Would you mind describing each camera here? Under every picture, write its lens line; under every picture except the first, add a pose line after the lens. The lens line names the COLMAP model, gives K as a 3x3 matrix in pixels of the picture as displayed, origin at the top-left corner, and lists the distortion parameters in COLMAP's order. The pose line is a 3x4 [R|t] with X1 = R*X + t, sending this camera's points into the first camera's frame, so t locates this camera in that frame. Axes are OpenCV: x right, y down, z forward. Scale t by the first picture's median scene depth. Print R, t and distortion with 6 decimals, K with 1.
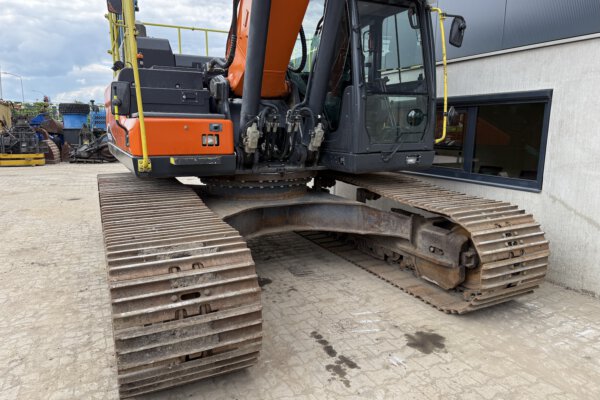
lens RADIAL K [[422.9, 0, 291.5], [0, 422.9, 207.4], [0, 0, 1]] dist [0.052815, -0.064717]
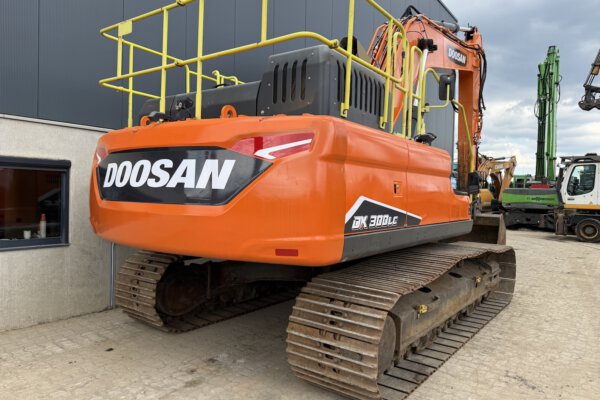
lens RADIAL K [[422.9, 0, 299.7], [0, 422.9, 194.8], [0, 0, 1]] dist [0.052815, -0.064717]
pose [[-0.474487, -0.017940, 0.880079, -1.243647], [0.138558, 0.985807, 0.094798, -0.380260], [-0.869289, 0.166922, -0.465267, 1.928009]]
